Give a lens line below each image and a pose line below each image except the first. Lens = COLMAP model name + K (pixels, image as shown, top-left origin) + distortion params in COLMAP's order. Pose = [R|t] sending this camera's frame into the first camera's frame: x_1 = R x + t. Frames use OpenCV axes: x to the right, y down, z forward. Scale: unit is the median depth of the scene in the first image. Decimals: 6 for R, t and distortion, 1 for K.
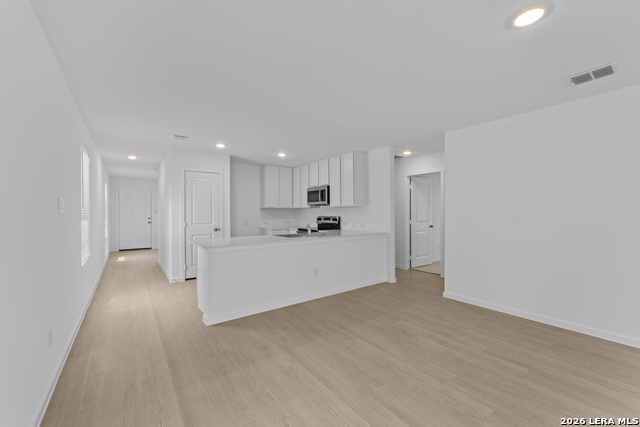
lens RADIAL K [[264.5, 0, 319.1], [0, 264.5, 211.2], [0, 0, 1]] dist [-0.007720, -0.000923]
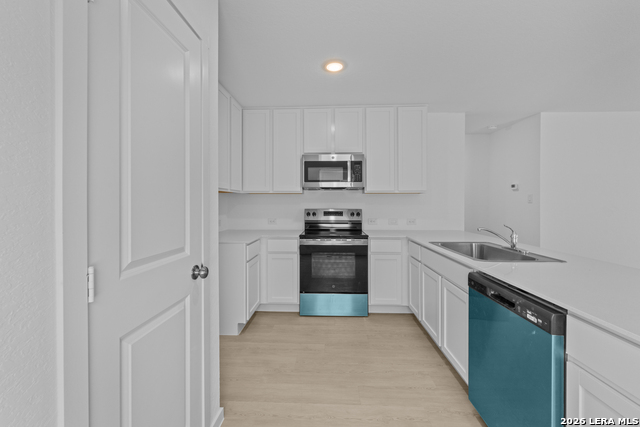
lens RADIAL K [[264.5, 0, 320.4], [0, 264.5, 203.1], [0, 0, 1]] dist [-0.007720, -0.000923]
pose [[0.625202, 0.001643, 0.780461, -0.491615], [-0.005792, 0.999980, 0.002535, 0.006087], [-0.780441, -0.006105, 0.625199, 0.751374]]
